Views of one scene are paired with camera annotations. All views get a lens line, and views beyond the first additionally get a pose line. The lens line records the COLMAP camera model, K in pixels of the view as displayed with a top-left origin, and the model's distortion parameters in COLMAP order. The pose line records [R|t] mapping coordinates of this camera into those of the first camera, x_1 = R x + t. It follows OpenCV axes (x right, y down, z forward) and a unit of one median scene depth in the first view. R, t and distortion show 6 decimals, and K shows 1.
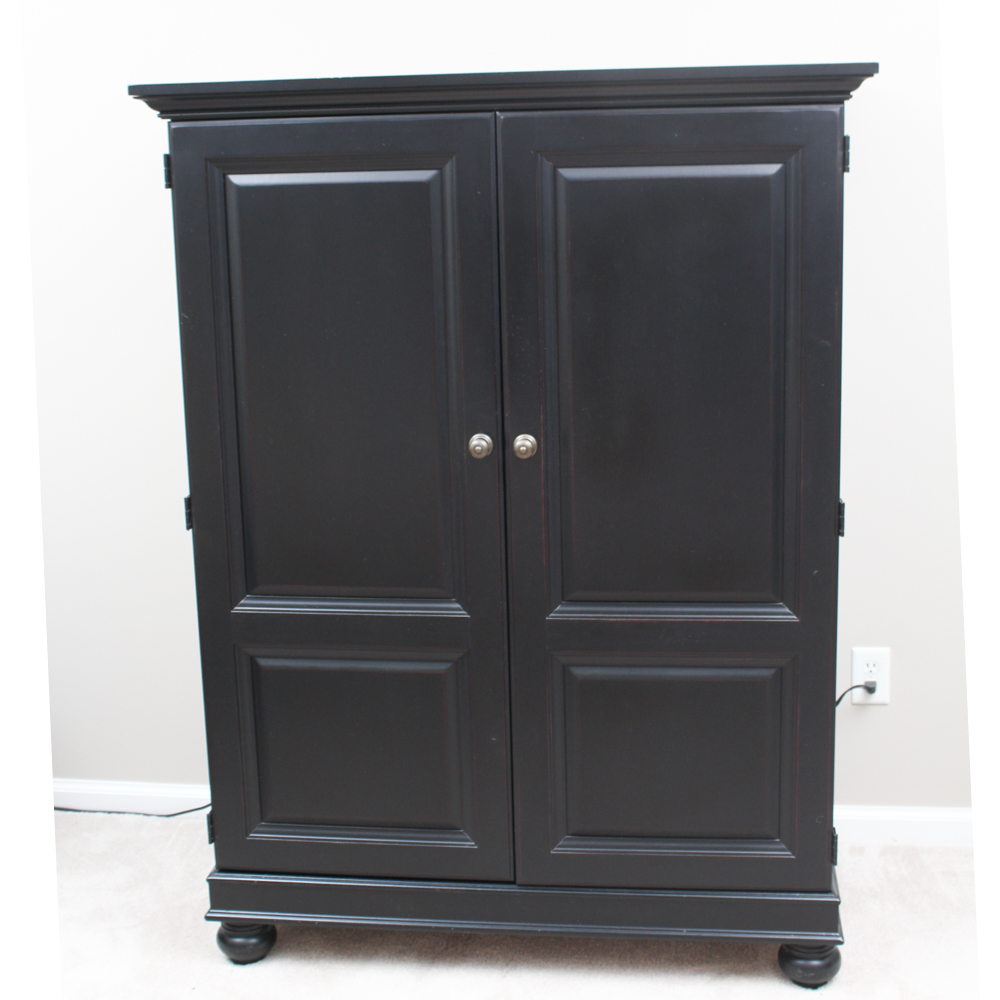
lens RADIAL K [[1565.8, 0, 500.1], [0, 1565.8, 401.7], [0, 0, 1]] dist [-0.041218, -0.176371]
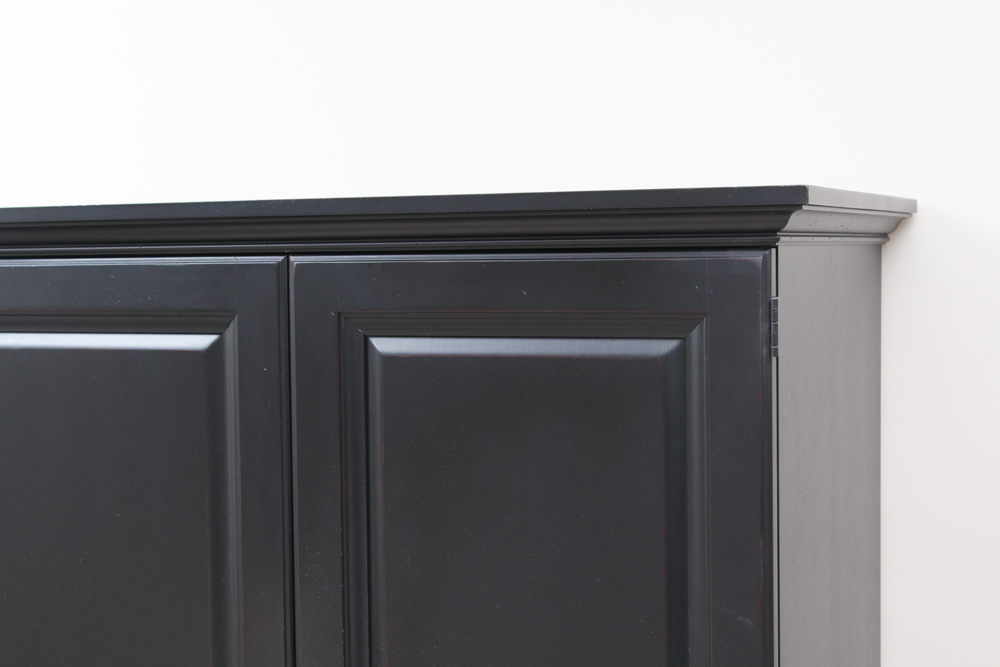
lens RADIAL K [[3054.2, 0, 500.0], [0, 3054.2, 333.5], [0, 0, 1]] dist [-0.114836, -0.587318]
pose [[0.885228, 0.028313, -0.464296, 0.765122], [-0.096215, 0.987705, -0.123213, 0.009843], [0.455099, 0.153743, 0.877068, -0.163867]]
